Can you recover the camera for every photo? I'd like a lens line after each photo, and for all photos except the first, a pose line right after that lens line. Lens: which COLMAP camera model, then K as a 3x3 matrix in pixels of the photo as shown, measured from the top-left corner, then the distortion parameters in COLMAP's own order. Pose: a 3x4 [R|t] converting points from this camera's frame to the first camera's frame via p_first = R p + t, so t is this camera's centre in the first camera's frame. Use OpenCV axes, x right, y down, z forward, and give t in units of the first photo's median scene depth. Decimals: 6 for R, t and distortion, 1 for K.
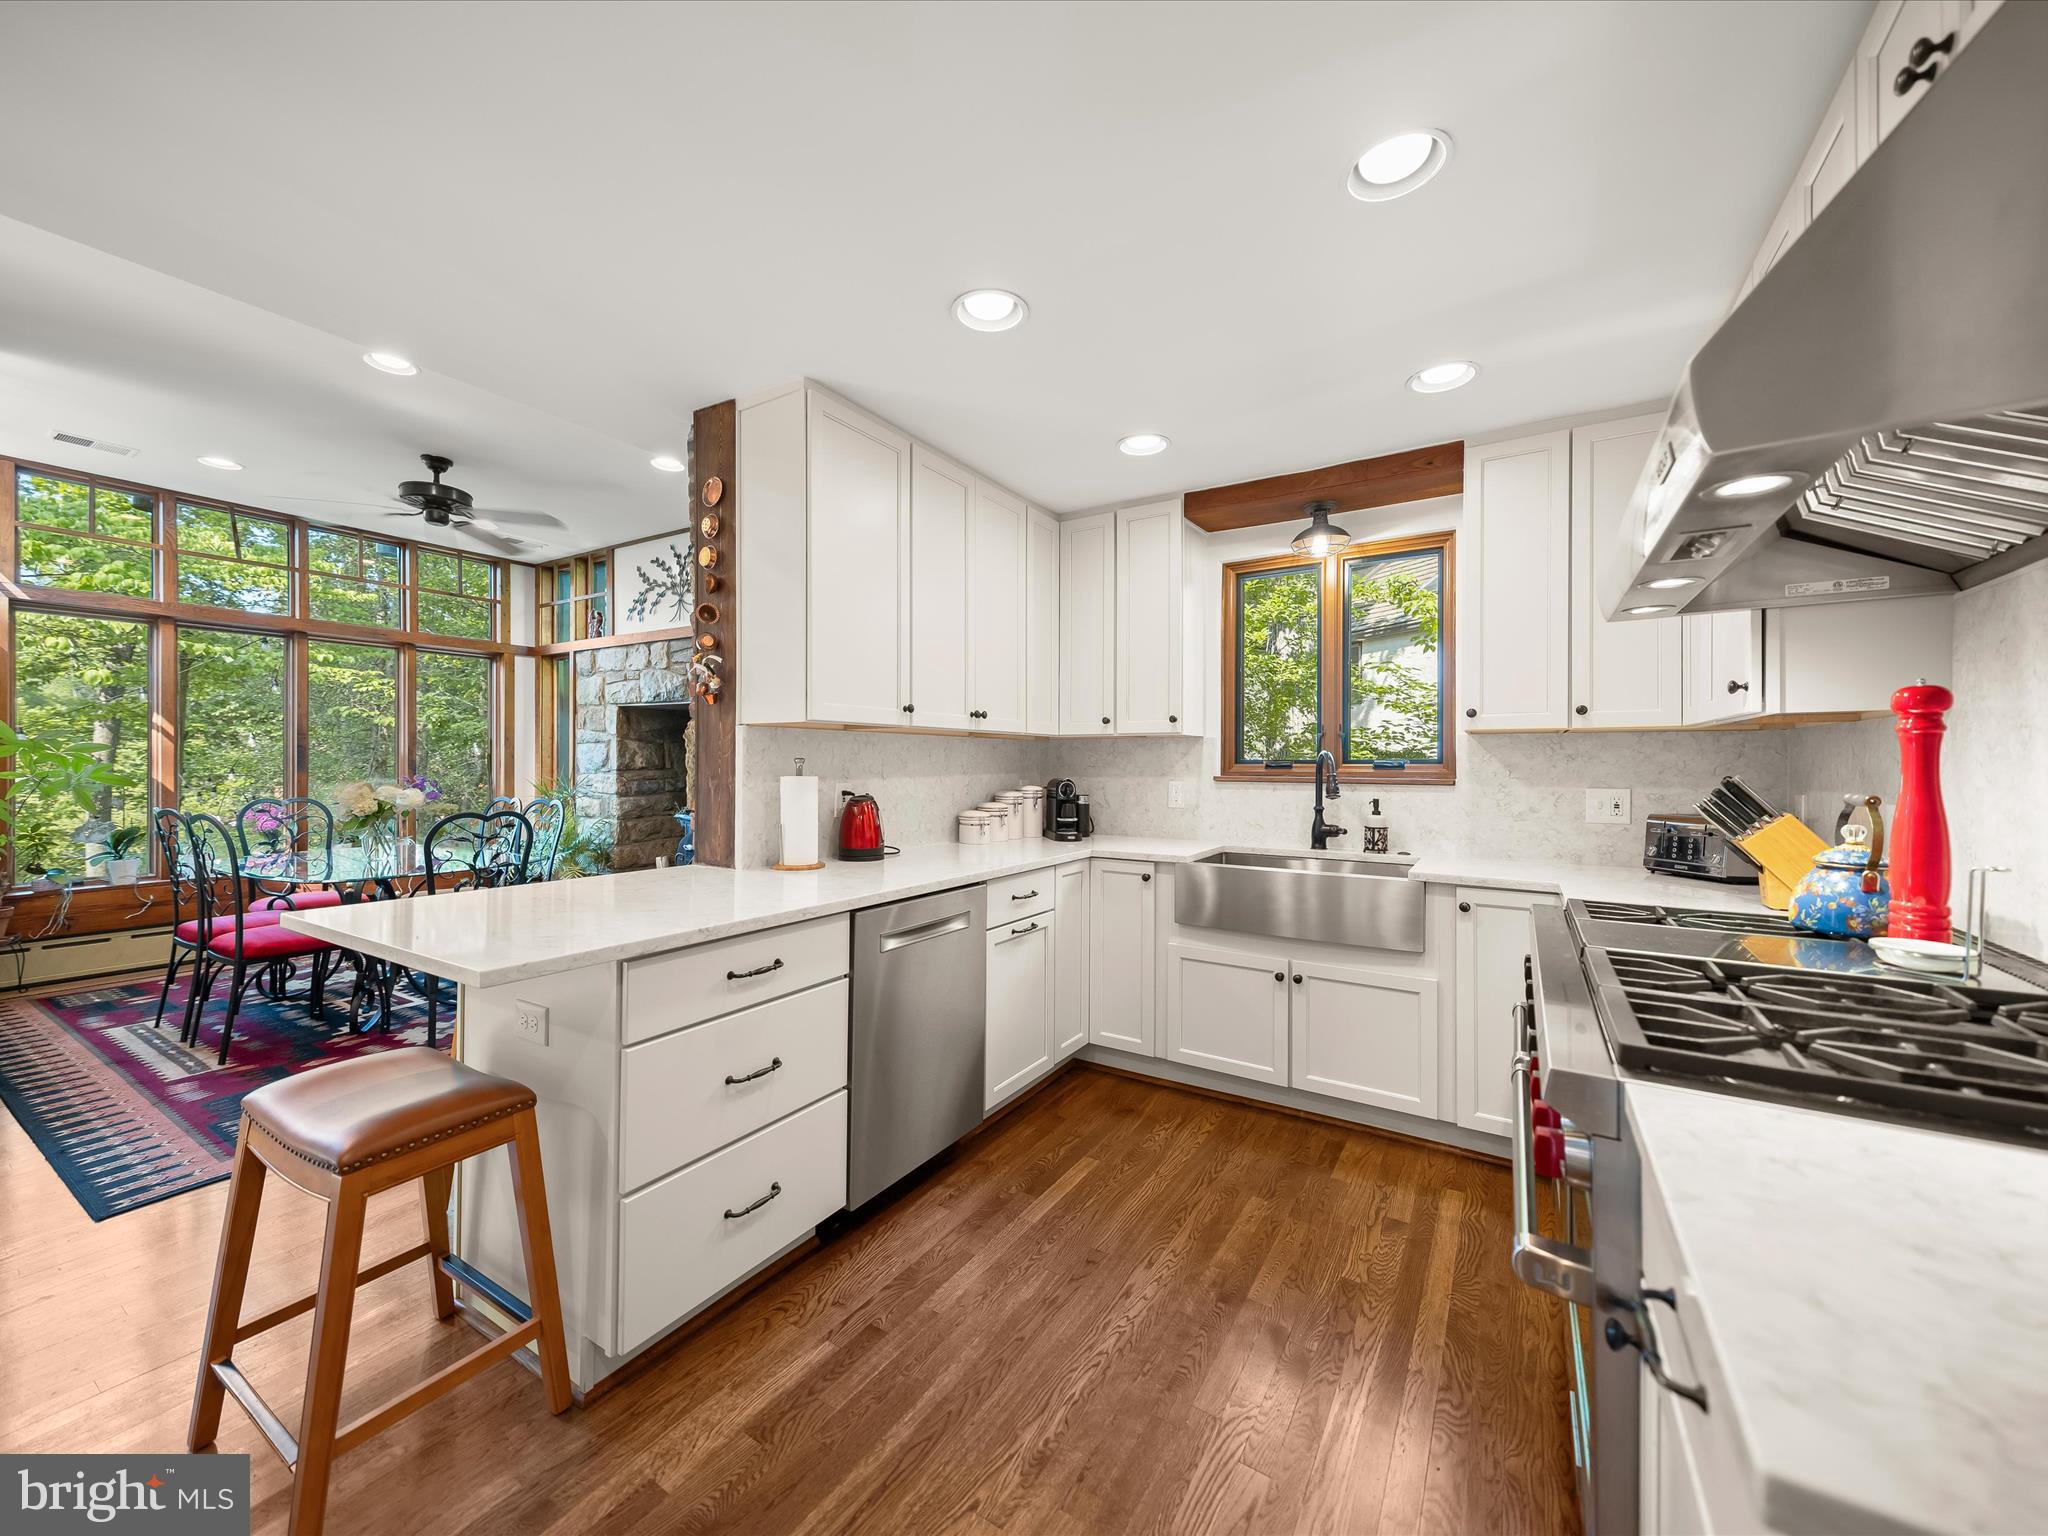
lens RADIAL K [[792.7, 0, 1053.8], [0, 792.7, 764.5], [0, 0, 1]] dist [-0.000366, -0.000163]
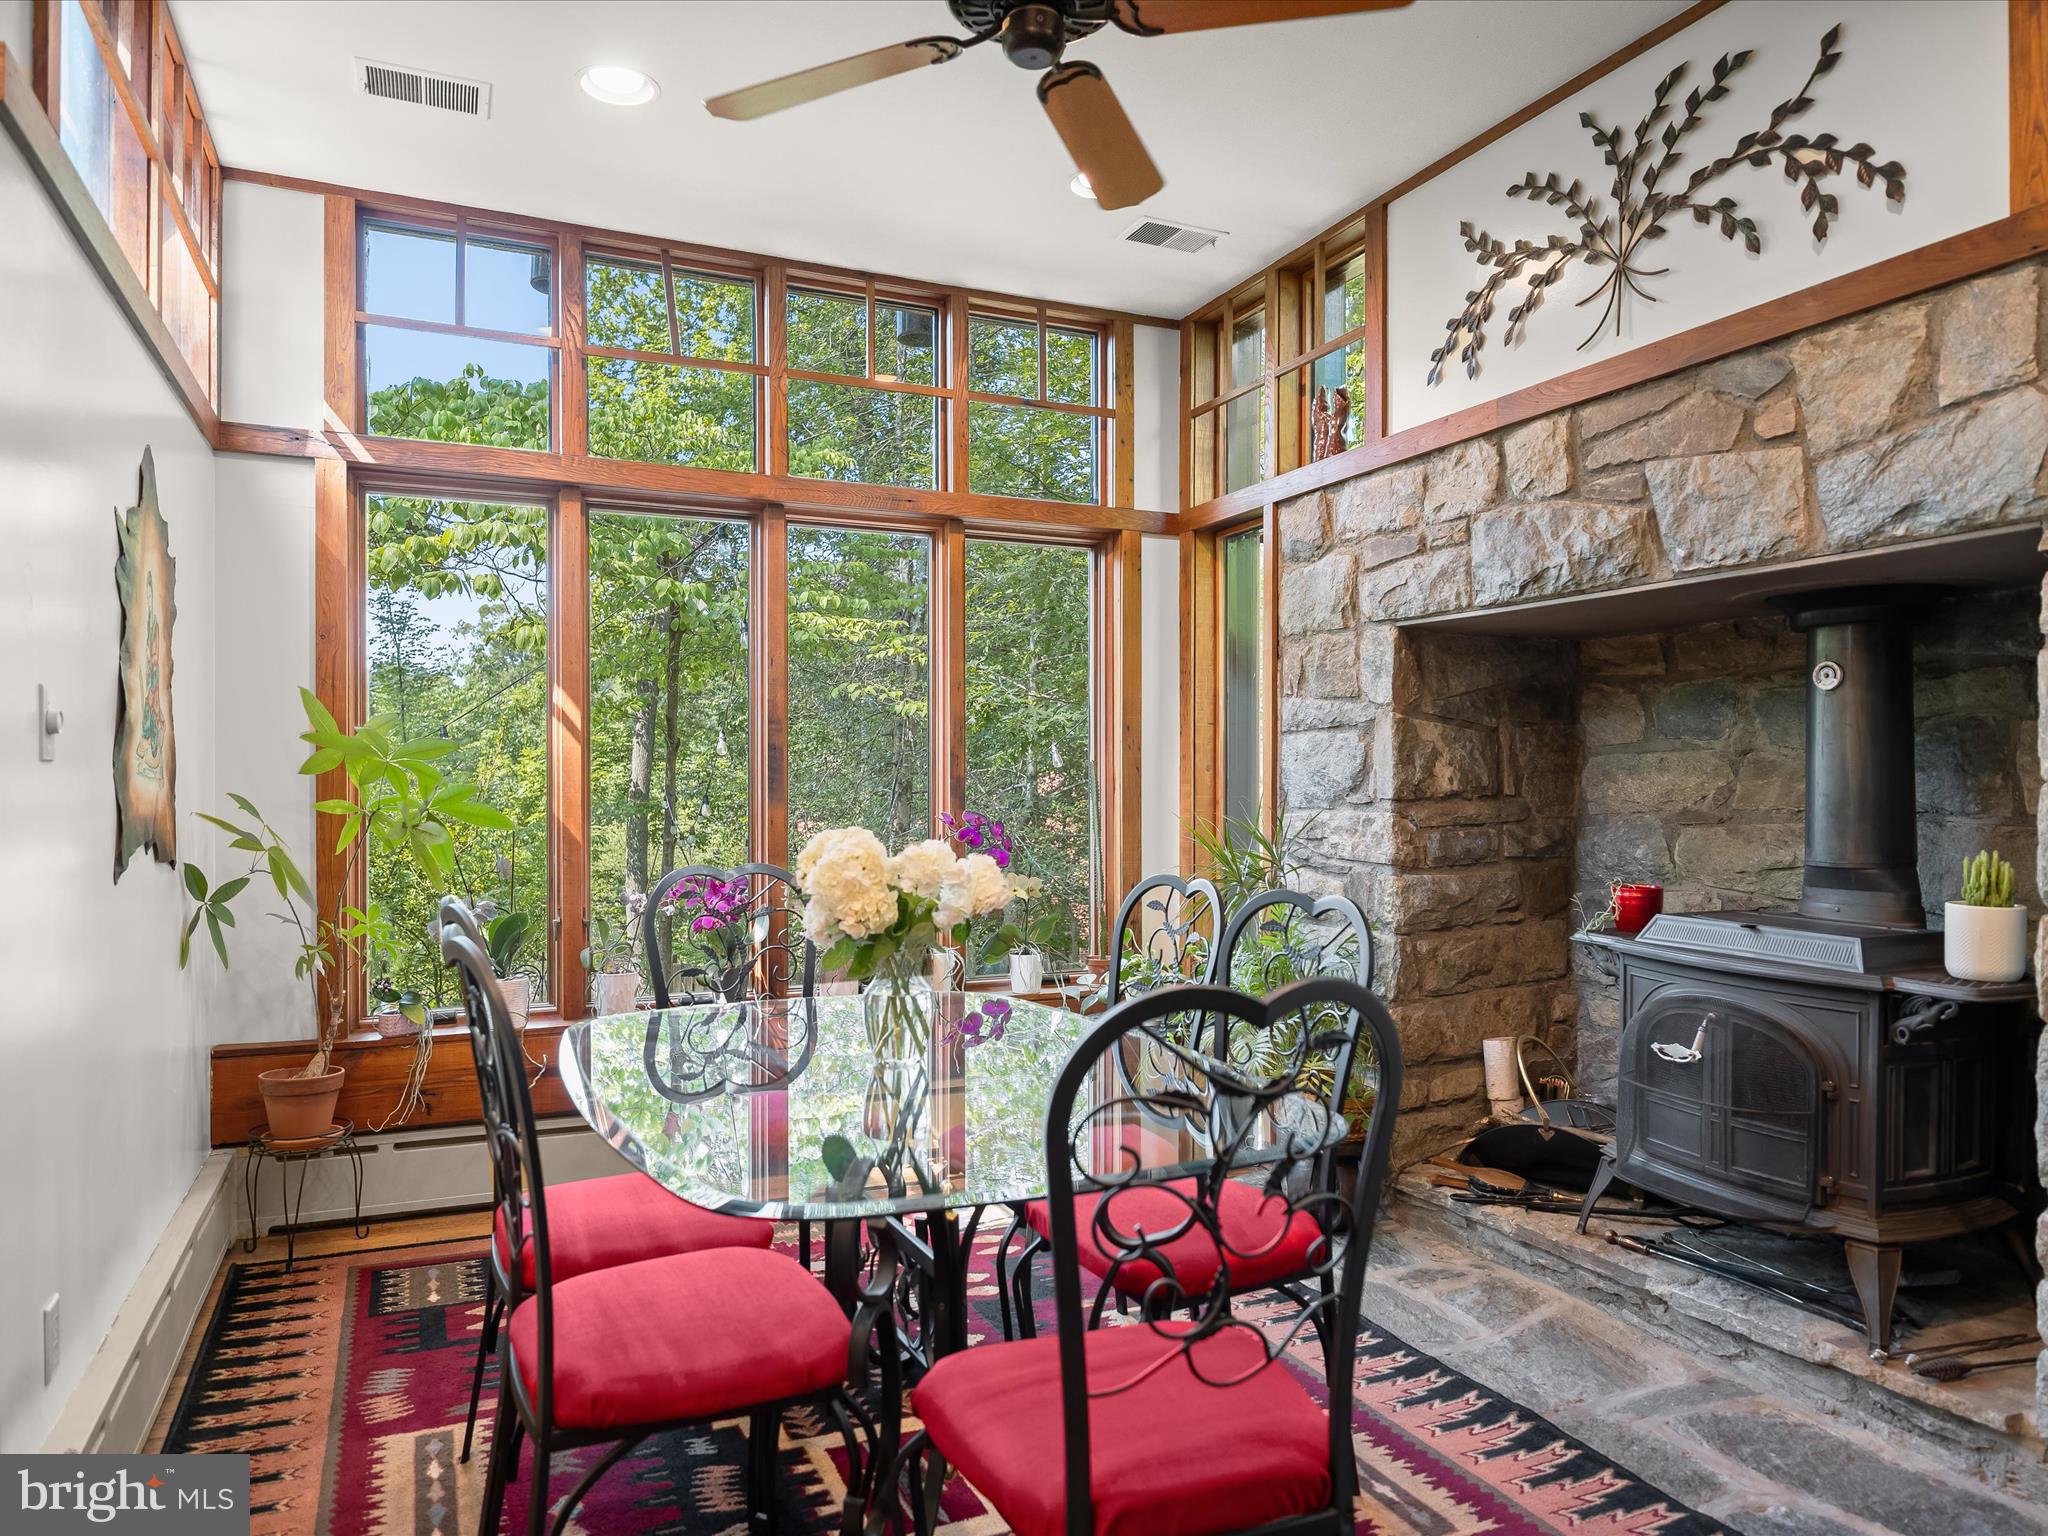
lens RADIAL K [[1370.6, 0, 1024.0], [0, 1370.6, 768.0], [0, 0, 1]] dist [0.000558, -0.000518]
pose [[0.815749, -0.010142, -0.578318, -0.321254], [0.000608, 0.999861, -0.016676, 0.002601], [0.578406, 0.013252, 0.815641, 0.377605]]
